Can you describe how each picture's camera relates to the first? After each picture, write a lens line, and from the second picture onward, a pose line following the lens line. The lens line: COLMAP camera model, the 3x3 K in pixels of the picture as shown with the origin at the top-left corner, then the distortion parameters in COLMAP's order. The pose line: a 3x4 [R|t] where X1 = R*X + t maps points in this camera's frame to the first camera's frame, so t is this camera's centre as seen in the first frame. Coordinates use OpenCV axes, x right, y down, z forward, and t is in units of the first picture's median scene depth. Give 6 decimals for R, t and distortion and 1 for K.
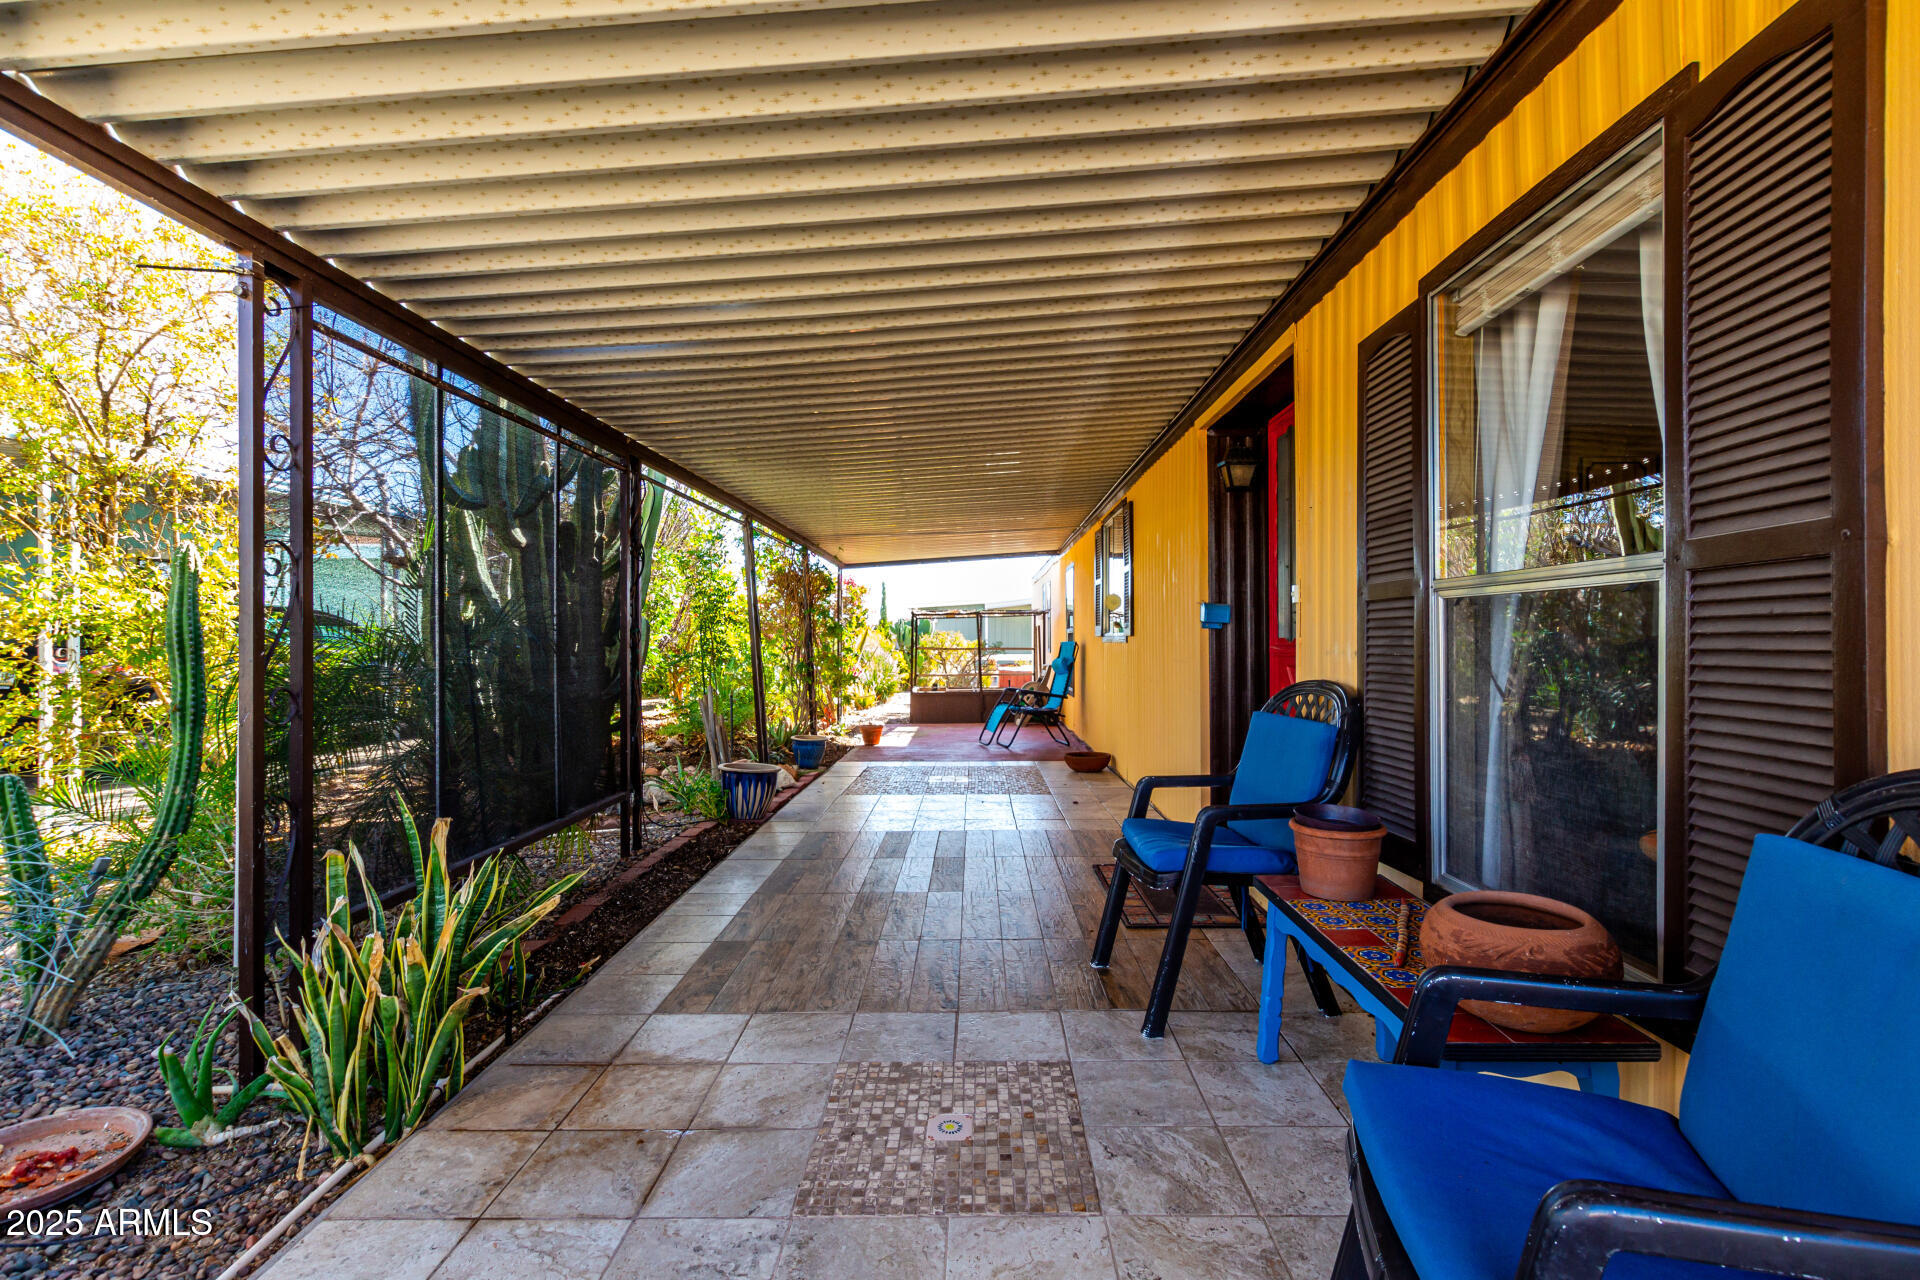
lens RADIAL K [[872.8, 0, 968.6], [0, 872.8, 637.1], [0, 0, 1]] dist [0.004555, -0.000362]
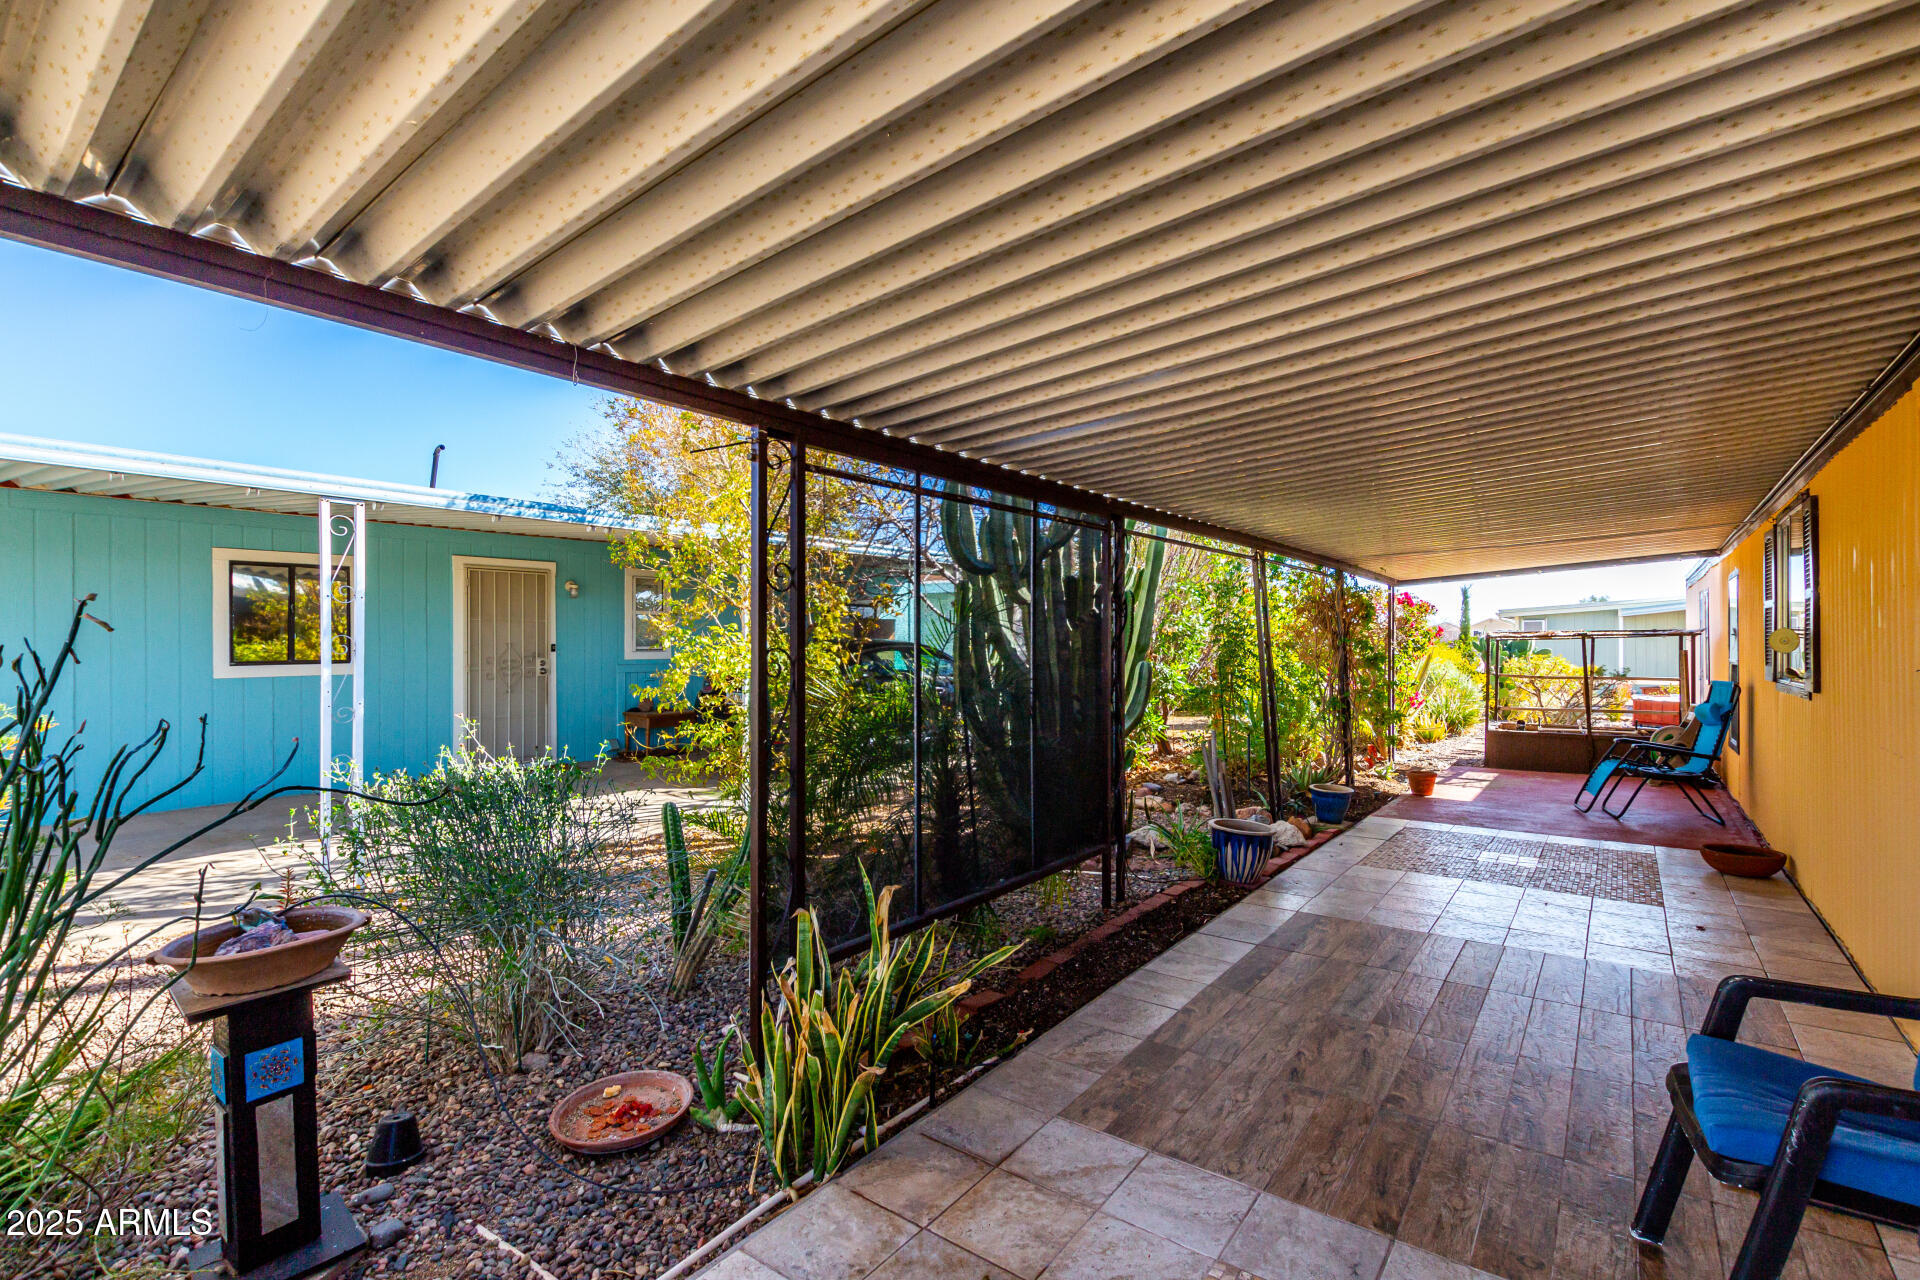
lens RADIAL K [[872.8, 0, 968.6], [0, 872.8, 637.1], [0, 0, 1]] dist [0.004555, -0.000362]
pose [[0.805660, -0.003840, -0.592366, 0.094030], [0.001206, 0.999988, -0.004842, -0.067998], [0.592377, 0.003187, 0.805655, 0.090138]]
